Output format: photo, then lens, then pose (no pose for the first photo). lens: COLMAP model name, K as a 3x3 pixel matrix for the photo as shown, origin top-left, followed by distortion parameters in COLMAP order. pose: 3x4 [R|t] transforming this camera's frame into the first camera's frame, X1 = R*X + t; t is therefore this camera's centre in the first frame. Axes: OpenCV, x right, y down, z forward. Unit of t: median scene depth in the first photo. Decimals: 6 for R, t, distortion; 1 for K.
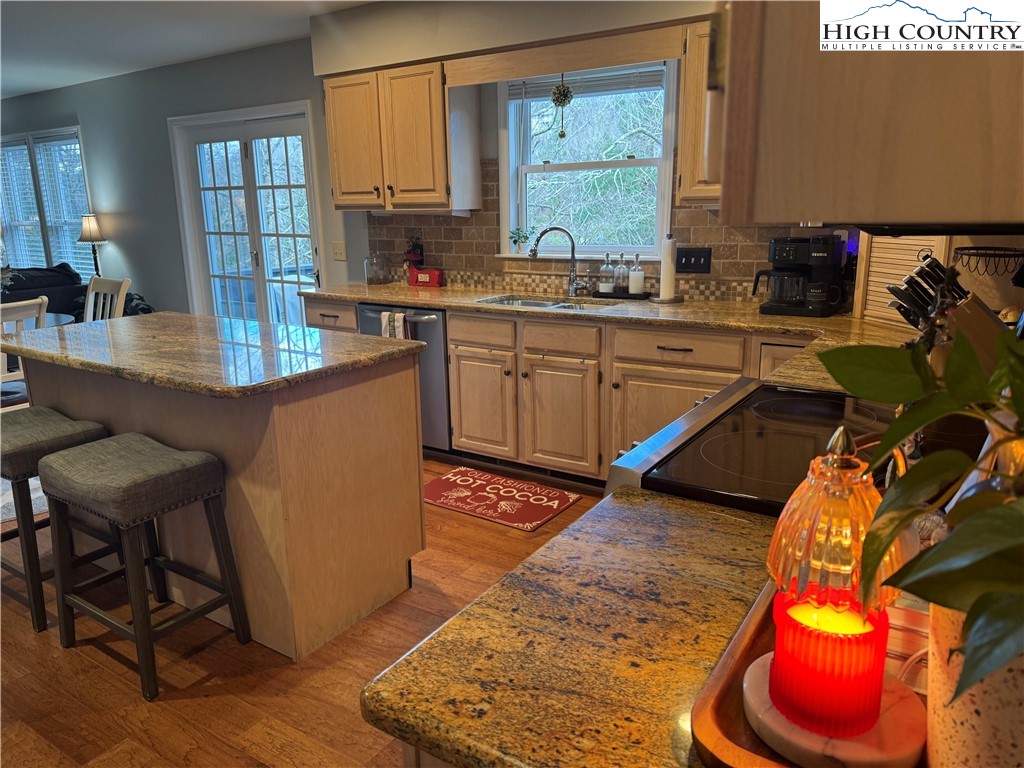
lens RADIAL K [[719.5, 0, 512.1], [0, 719.5, 386.4], [0, 0, 1]] dist [0.022517, -0.027507]
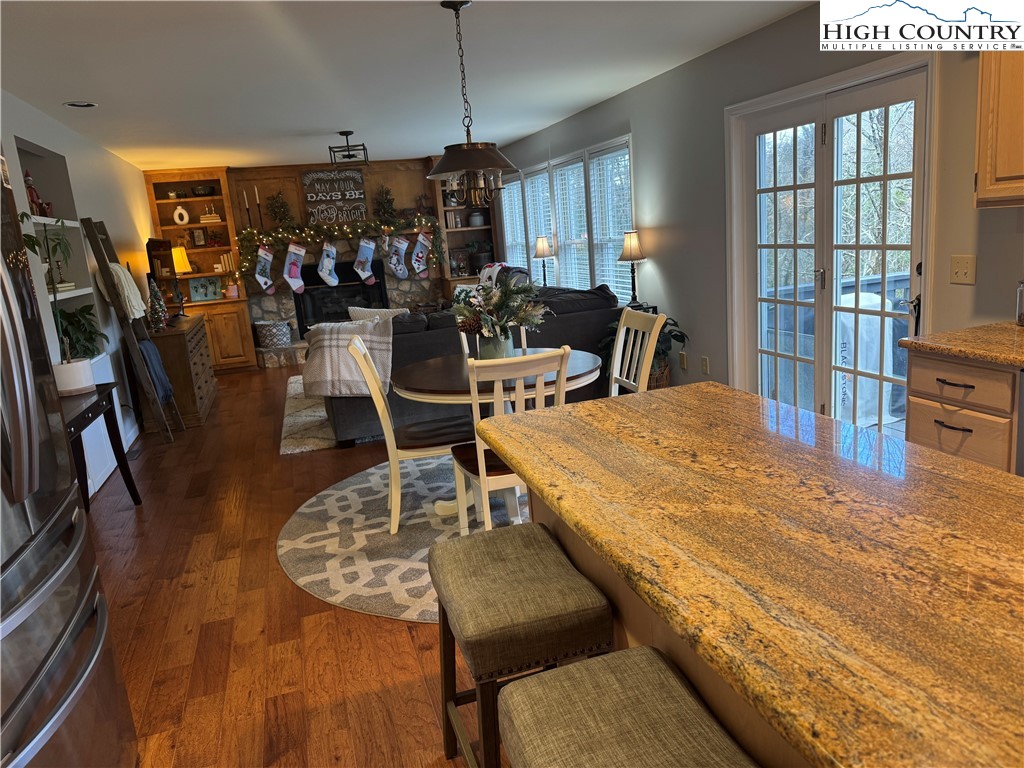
lens RADIAL K [[719.5, 0, 508.8], [0, 719.5, 384.1], [0, 0, 1]] dist [0.022517, -0.027507]
pose [[0.768631, 0.081231, -0.634514, -0.119387], [-0.078656, 0.996379, 0.032276, -0.066871], [0.634839, 0.025100, 0.772237, 0.219237]]
